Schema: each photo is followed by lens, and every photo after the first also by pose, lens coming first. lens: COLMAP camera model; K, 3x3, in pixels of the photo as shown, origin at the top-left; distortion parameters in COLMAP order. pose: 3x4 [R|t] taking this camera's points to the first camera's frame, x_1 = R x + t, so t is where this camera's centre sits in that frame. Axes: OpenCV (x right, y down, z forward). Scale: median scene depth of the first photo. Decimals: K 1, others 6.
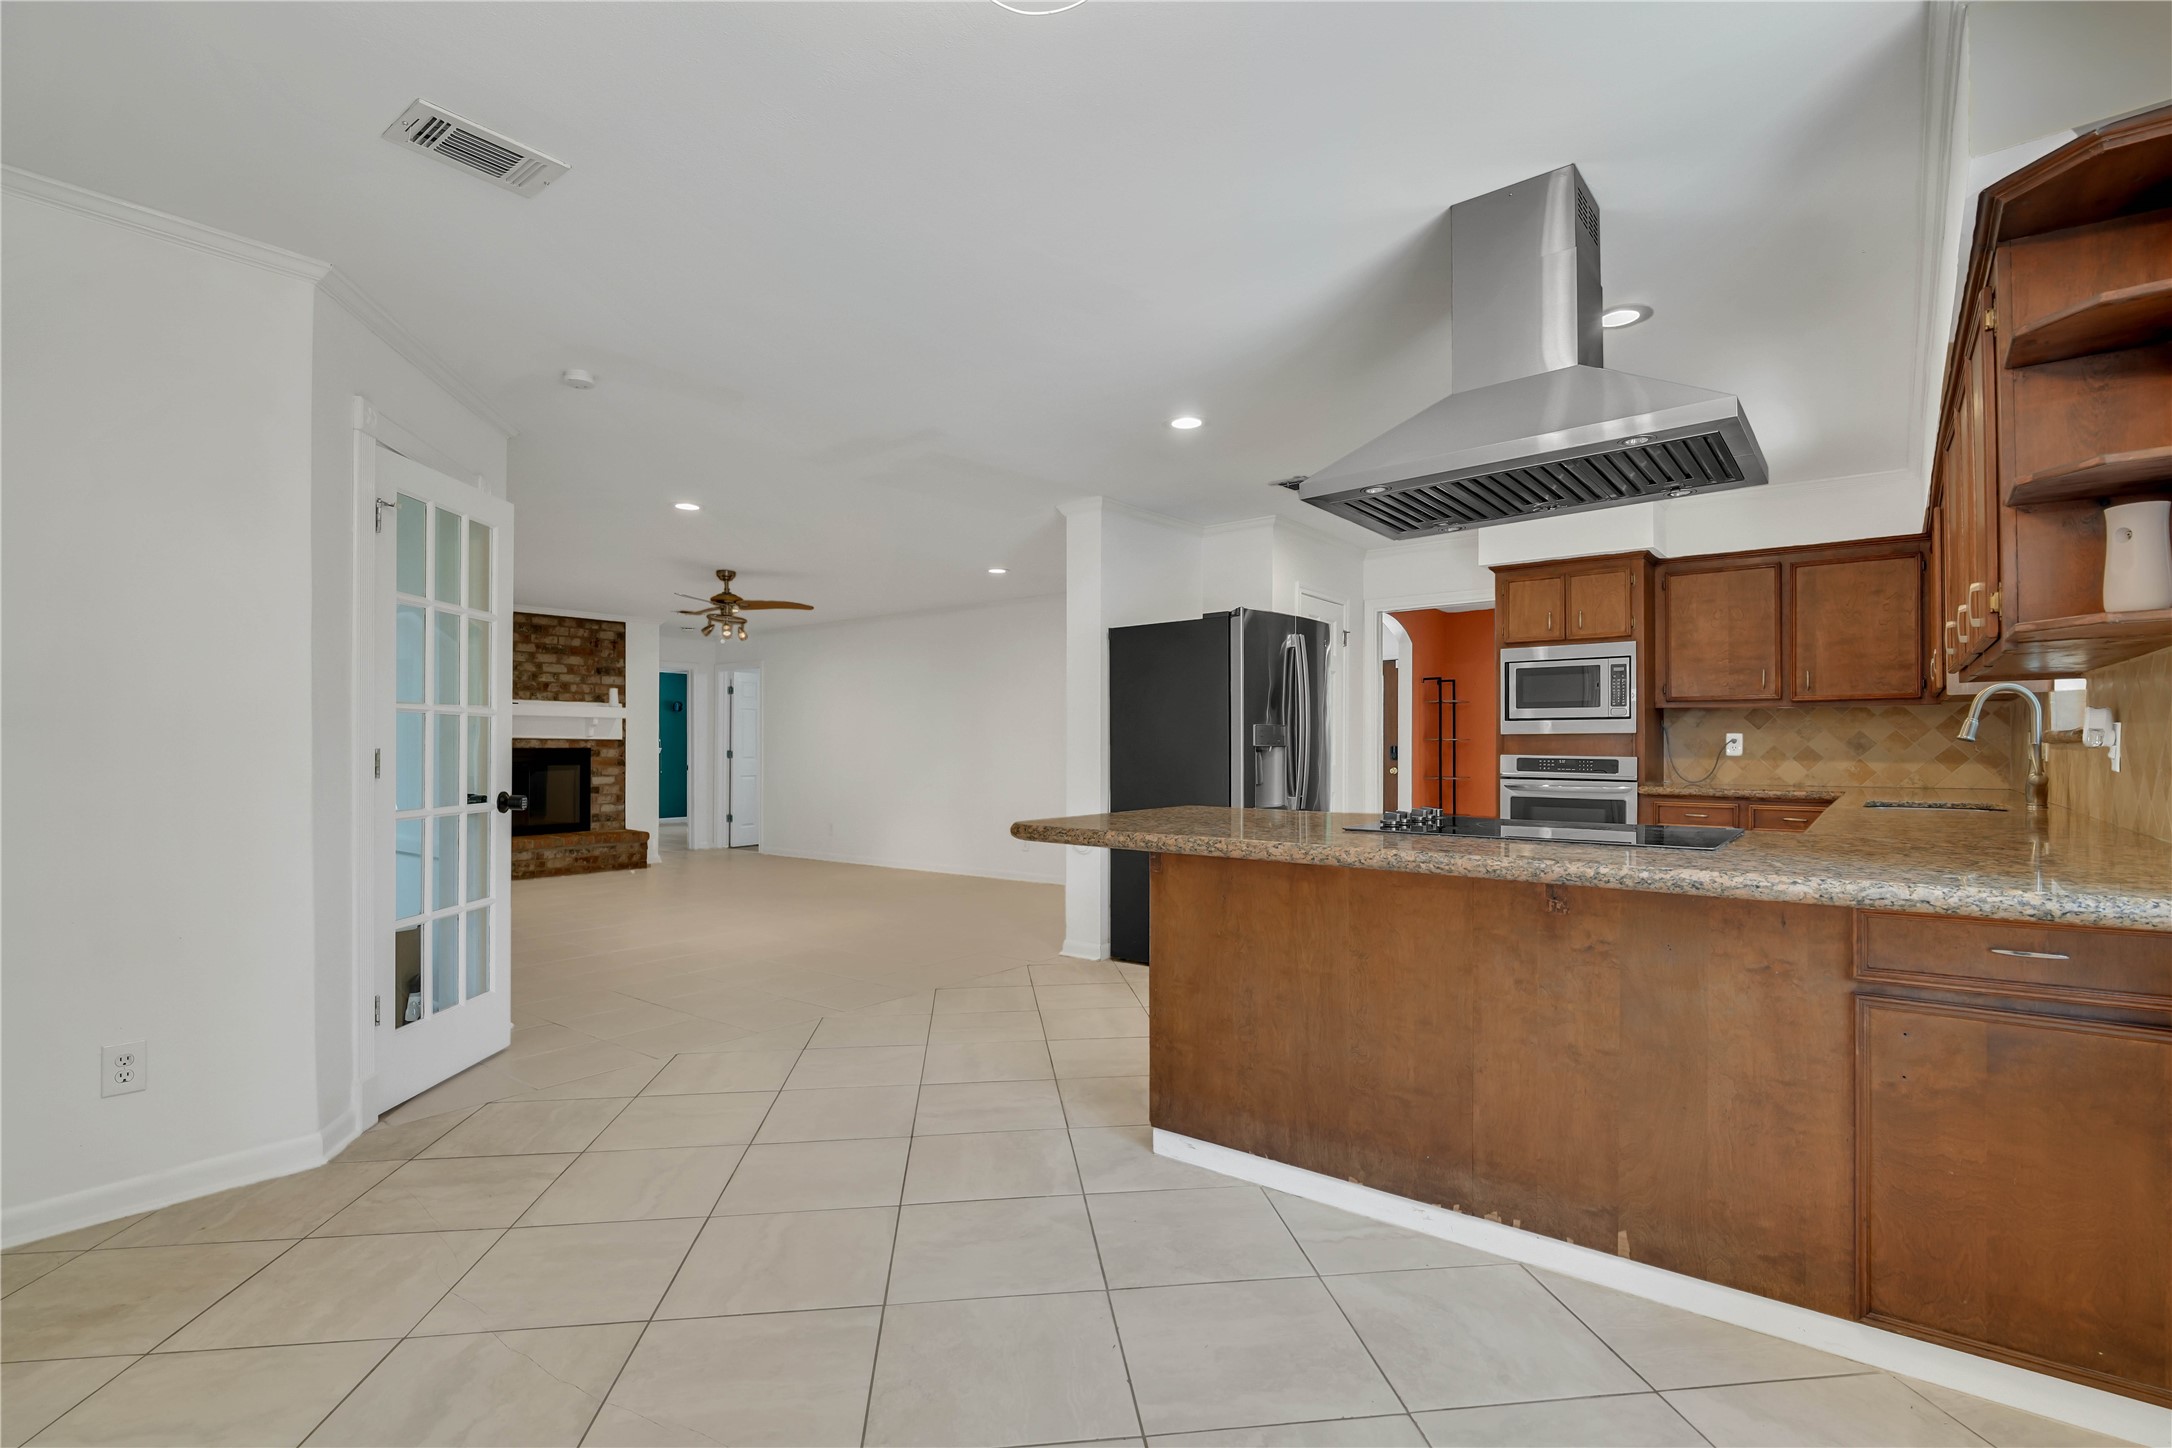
lens RADIAL K [[1017.2, 0, 1088.1], [0, 1017.2, 750.8], [0, 0, 1]] dist [-0.000524, -0.010487]
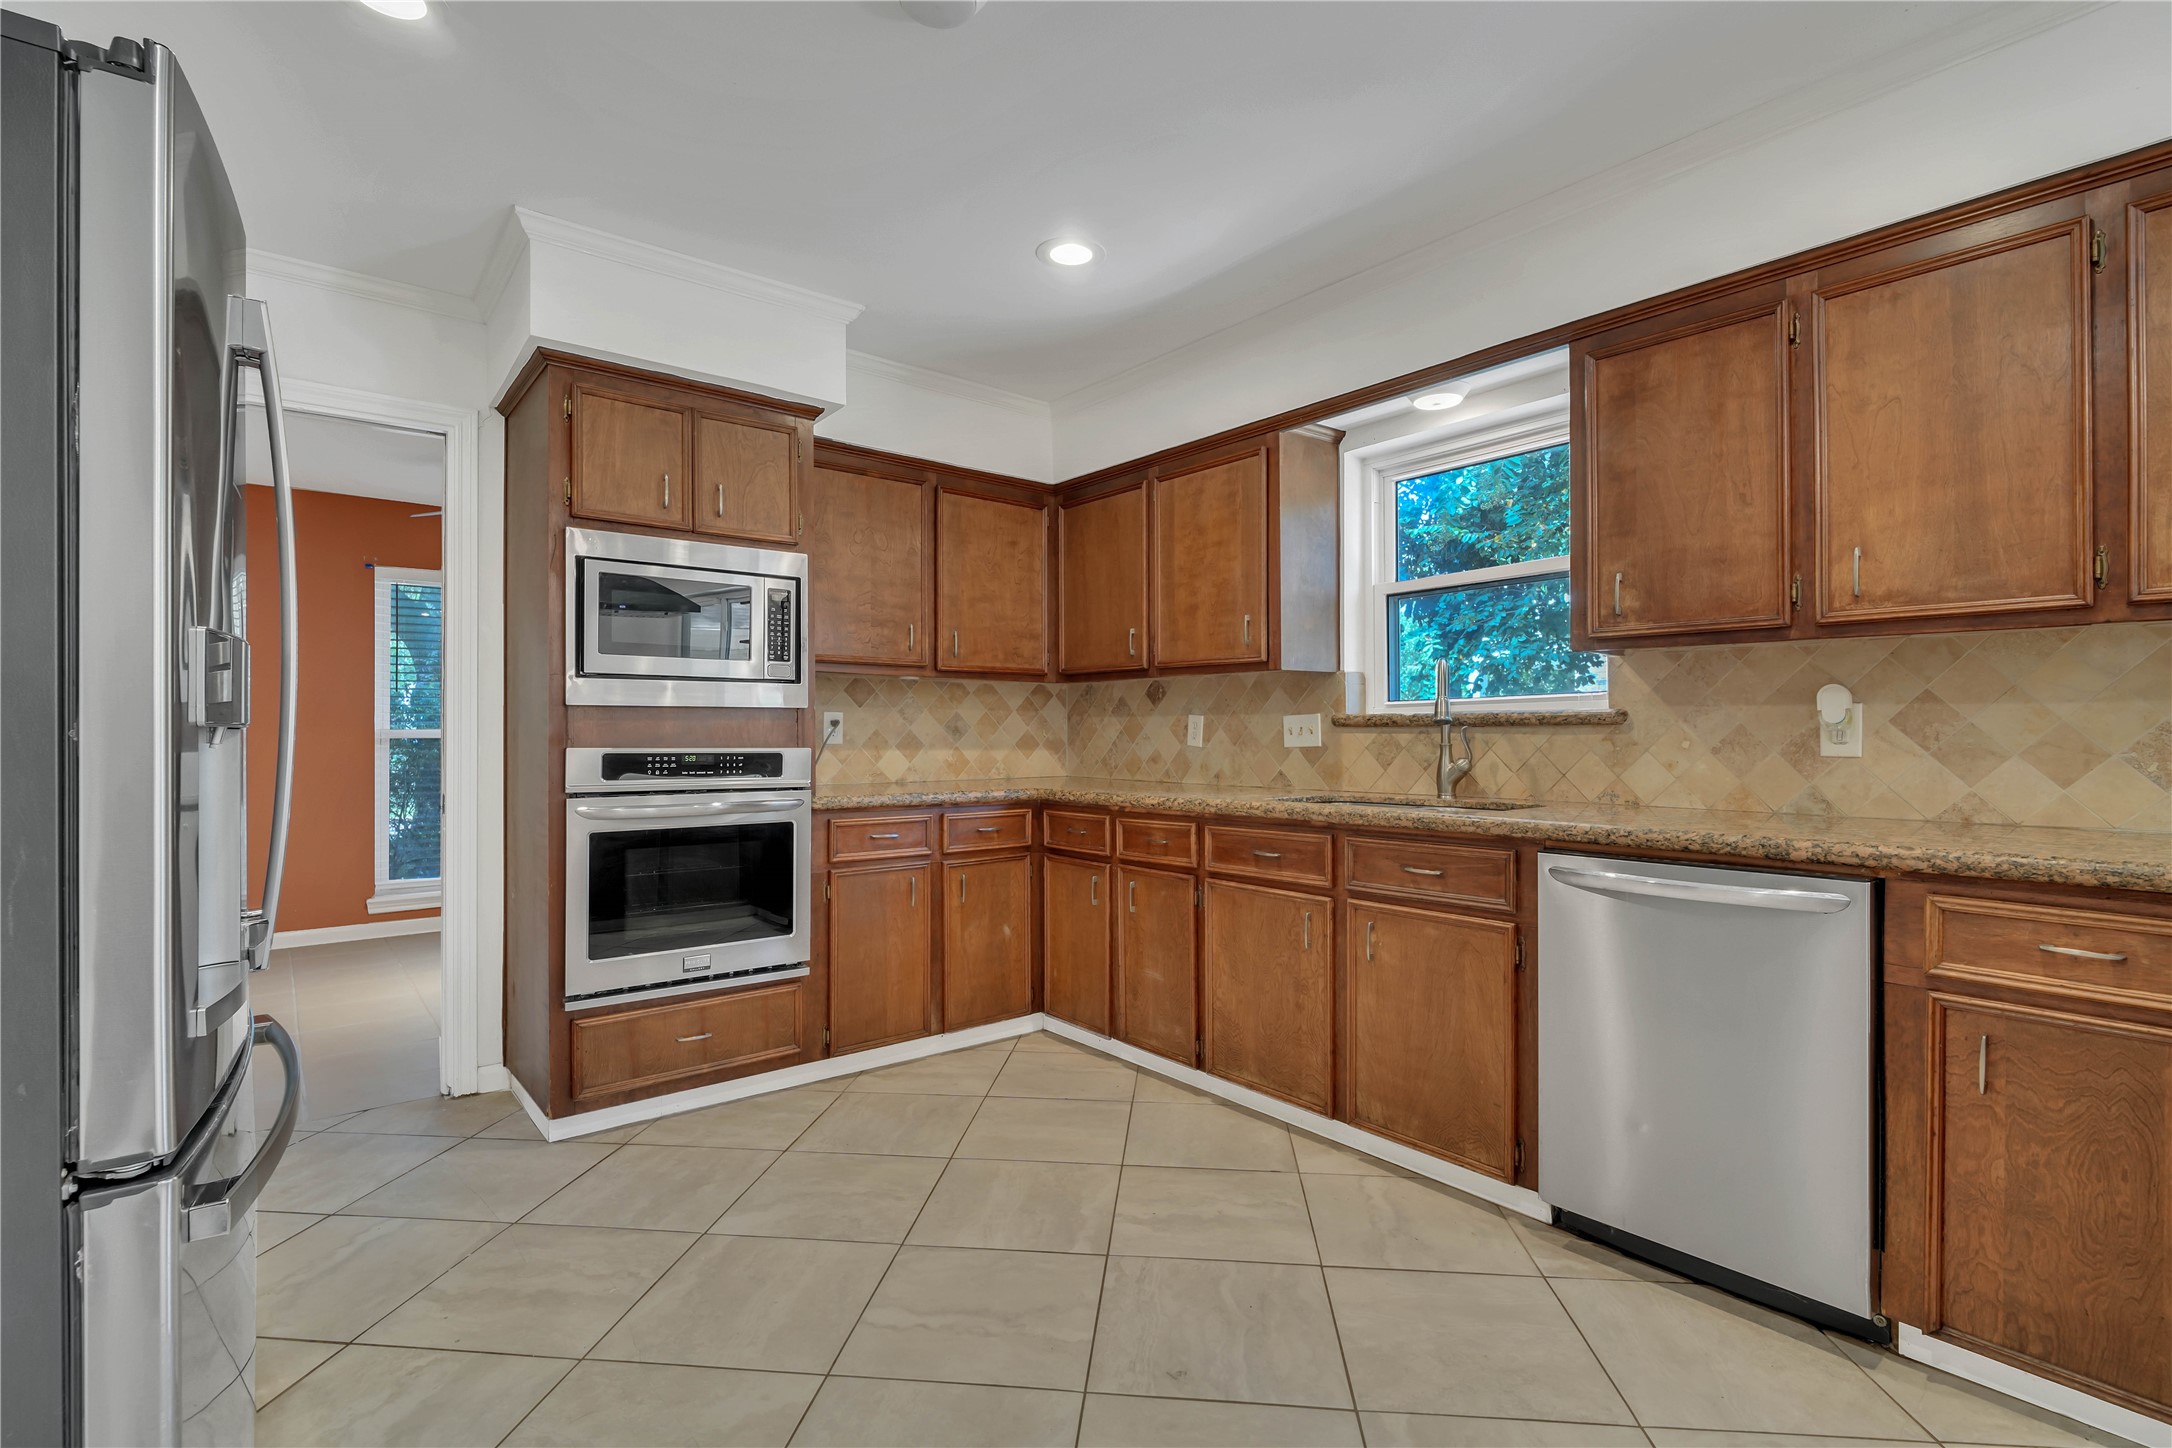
lens RADIAL K [[1007.5, 0, 1105.3], [0, 1007.5, 731.3], [0, 0, 1]] dist [0.003204, -0.008651]
pose [[0.207815, 0.000866, 0.978168, -0.005637], [0.003986, 0.999991, -0.001732, -0.002007], [-0.978160, 0.004259, 0.207809, 0.711109]]
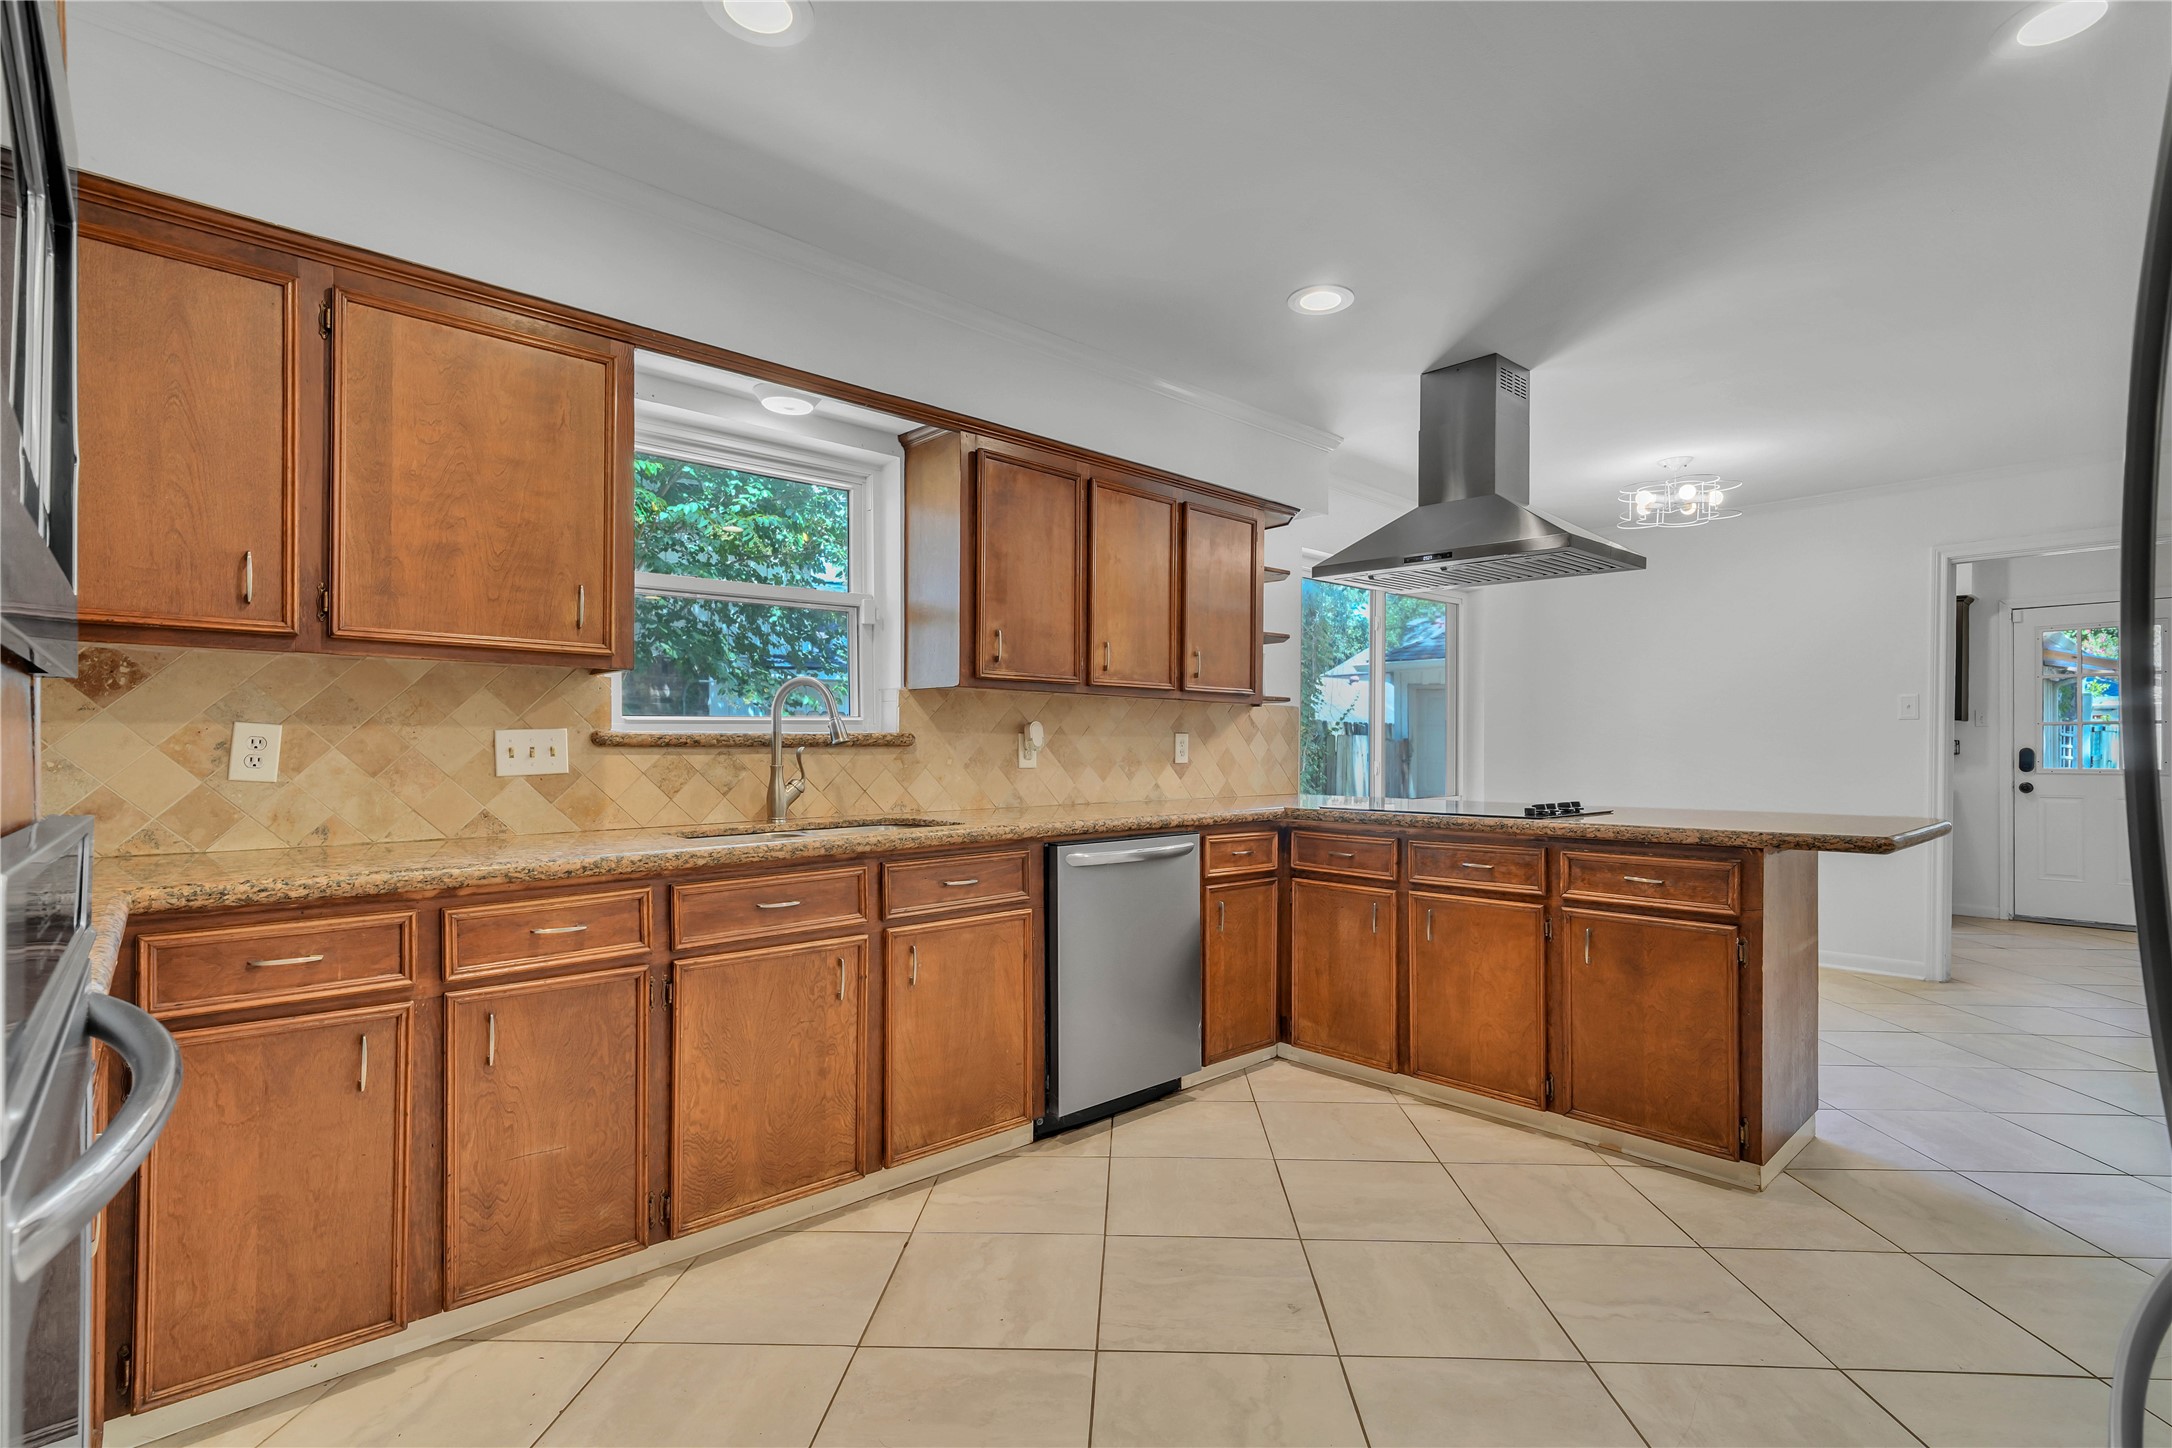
lens RADIAL K [[1007.4, 0, 1088.8], [0, 1007.4, 746.9], [0, 0, 1]] dist [0.002971, 0.000086]
pose [[-0.987303, 0.002201, 0.158834, 0.344944], [0.002353, 0.999997, 0.000772, -0.005218], [-0.158832, 0.001136, -0.987305, 1.156501]]
